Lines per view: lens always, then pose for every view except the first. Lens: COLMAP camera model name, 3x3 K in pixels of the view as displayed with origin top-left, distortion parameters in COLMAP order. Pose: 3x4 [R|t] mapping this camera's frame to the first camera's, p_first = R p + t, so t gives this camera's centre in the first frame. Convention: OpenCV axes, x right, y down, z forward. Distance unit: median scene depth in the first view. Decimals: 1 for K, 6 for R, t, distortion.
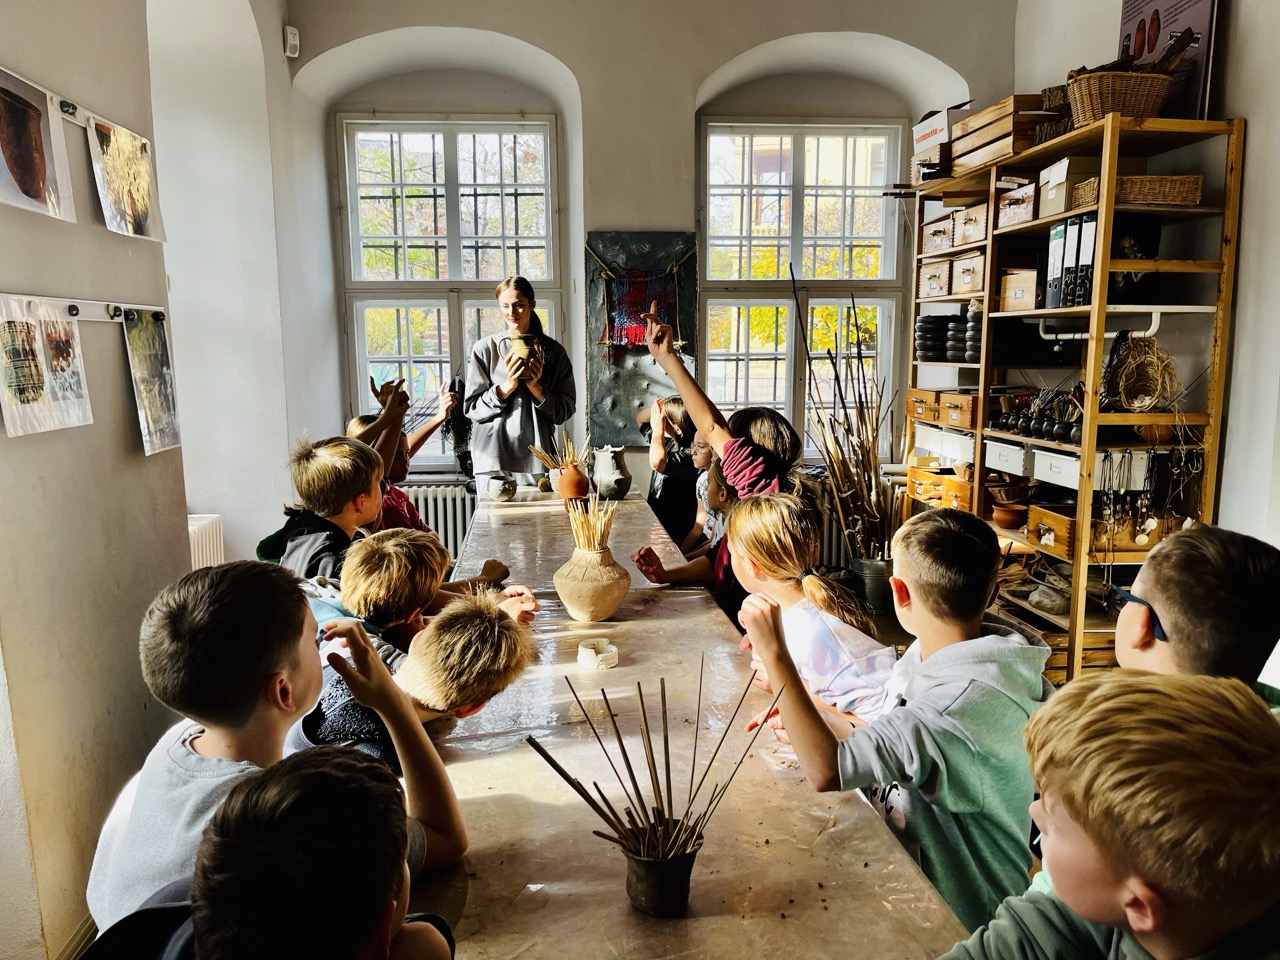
lens RADIAL K [[977.1, 0, 640.0], [0, 977.1, 480.0], [0, 0, 1]] dist [0.074281, -0.112462]
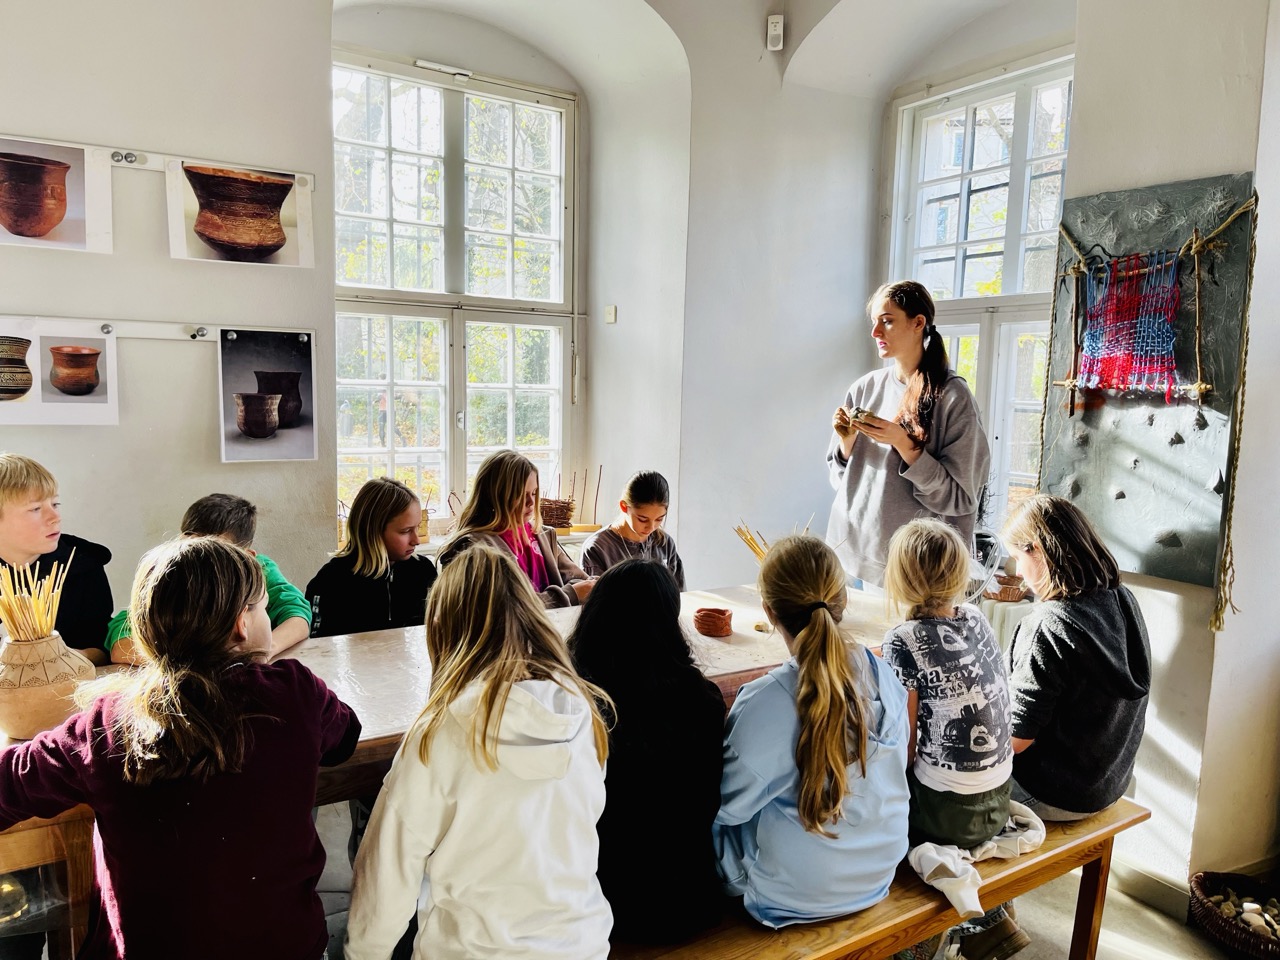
lens RADIAL K [[977.1, 0, 640.0], [0, 977.1, 480.0], [0, 0, 1]] dist [0.074281, -0.112462]
pose [[0.467652, 0.105191, -0.877631, 0.385912], [-0.151105, 0.987792, 0.037877, -0.068948], [0.870901, 0.114902, 0.477838, 0.517348]]
